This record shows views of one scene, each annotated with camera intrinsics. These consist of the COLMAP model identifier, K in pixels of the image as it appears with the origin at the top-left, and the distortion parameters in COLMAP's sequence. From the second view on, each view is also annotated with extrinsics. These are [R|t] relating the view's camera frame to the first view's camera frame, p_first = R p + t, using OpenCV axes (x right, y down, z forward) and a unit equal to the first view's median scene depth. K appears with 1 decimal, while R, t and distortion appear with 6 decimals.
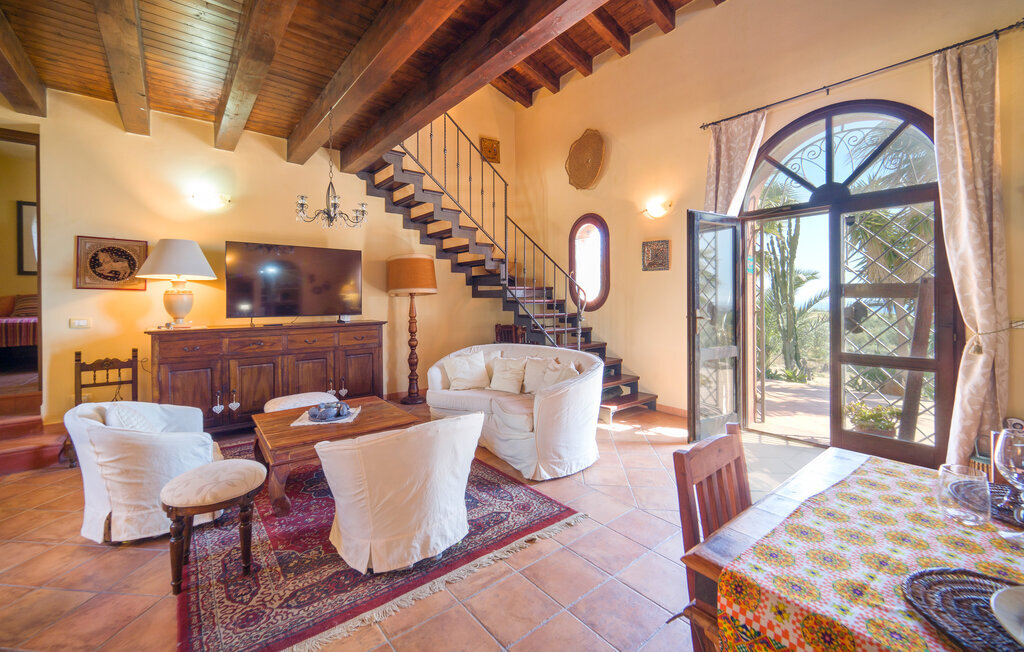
lens RADIAL K [[421.8, 0, 493.8], [0, 421.8, 304.0], [0, 0, 1]] dist [-0.000126, -0.000110]
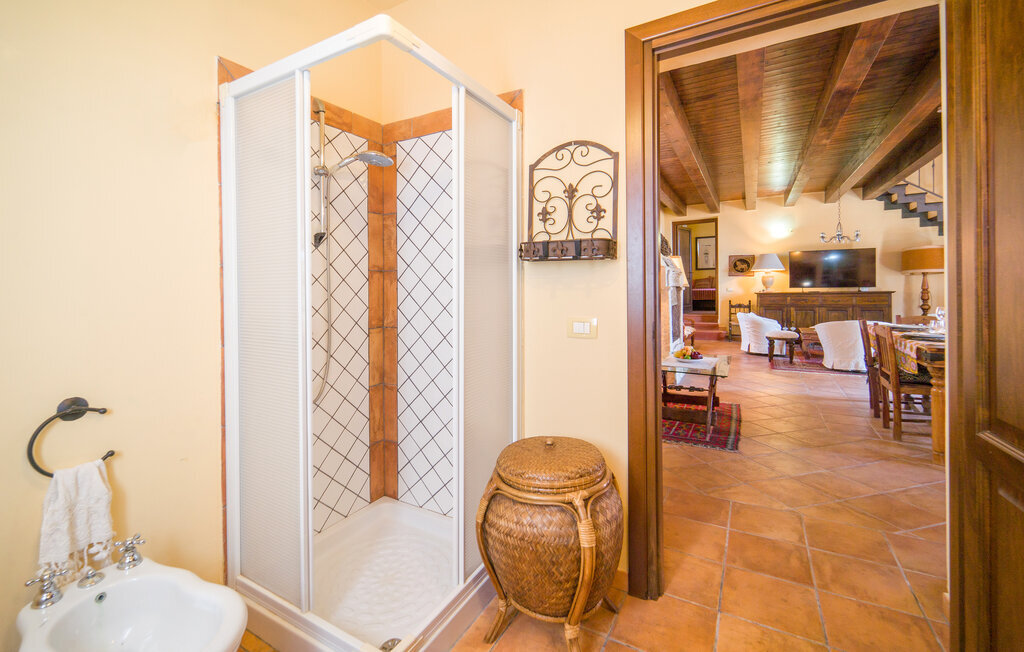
lens RADIAL K [[376.5, 0, 508.9], [0, 376.5, 291.0], [0, 0, 1]] dist [0.000454, 0.000029]
pose [[0.333443, 0.010284, -0.942714, 0.714371], [0.005942, 0.999898, 0.013009, 0.015592], [0.942752, -0.009940, 0.333347, -1.009255]]
